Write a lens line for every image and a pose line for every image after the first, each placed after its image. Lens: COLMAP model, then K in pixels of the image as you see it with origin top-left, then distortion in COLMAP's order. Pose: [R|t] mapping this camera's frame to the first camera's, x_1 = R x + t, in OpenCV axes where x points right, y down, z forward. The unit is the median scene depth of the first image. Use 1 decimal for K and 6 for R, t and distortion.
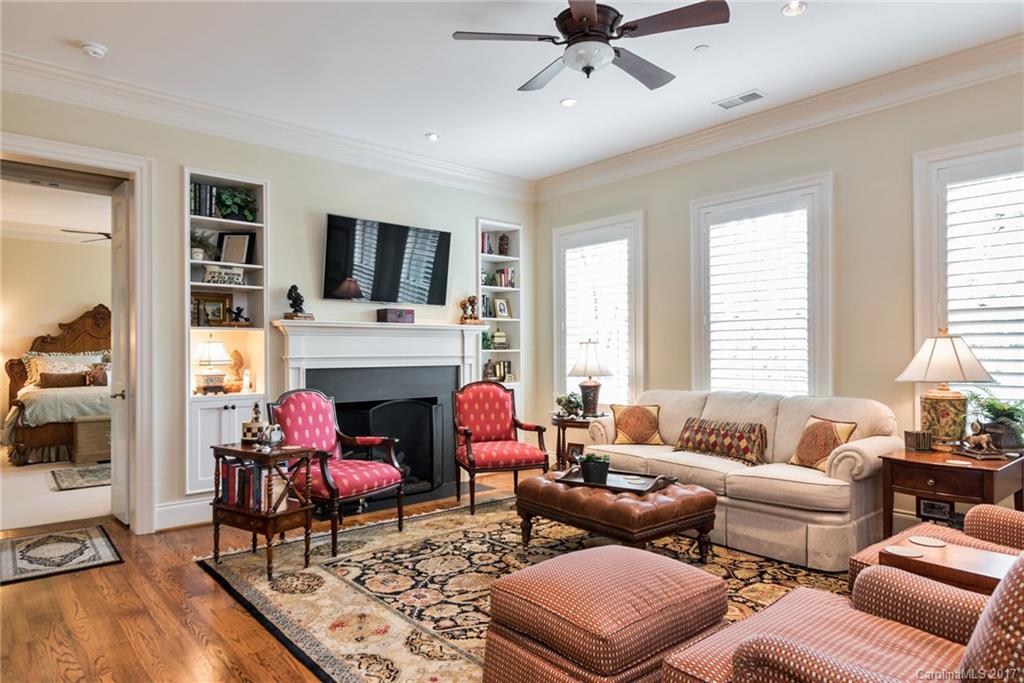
lens RADIAL K [[637.2, 0, 511.1], [0, 637.2, 338.9], [0, 0, 1]] dist [0.023743, -0.003556]
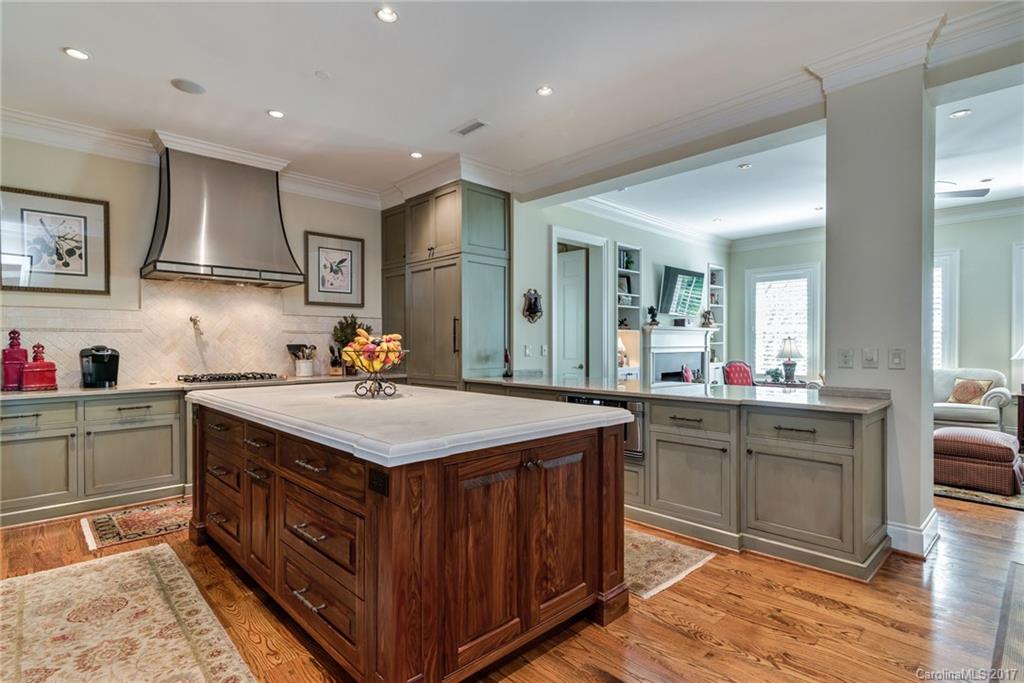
lens RADIAL K [[520.9, 0, 514.0], [0, 520.9, 347.3], [0, 0, 1]] dist [0.010346, -0.000496]
pose [[0.998407, 0.003317, 0.056321, -0.962854], [-0.004830, 0.999630, 0.026753, -0.006847], [-0.056211, -0.026983, 0.998054, -0.508183]]
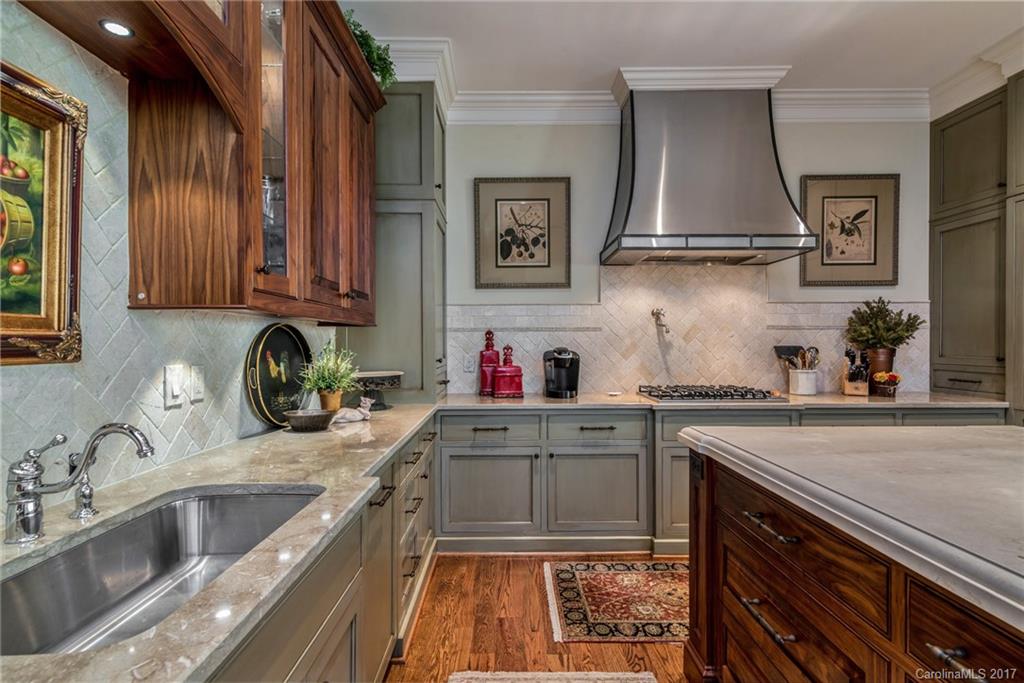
lens RADIAL K [[520.9, 0, 508.7], [0, 520.9, 344.4], [0, 0, 1]] dist [0.010346, -0.000496]
pose [[0.766116, 0.004642, -0.642685, -1.233895], [0.010932, 0.999735, 0.020253, -0.001670], [0.642609, -0.022542, 0.765863, -0.145097]]
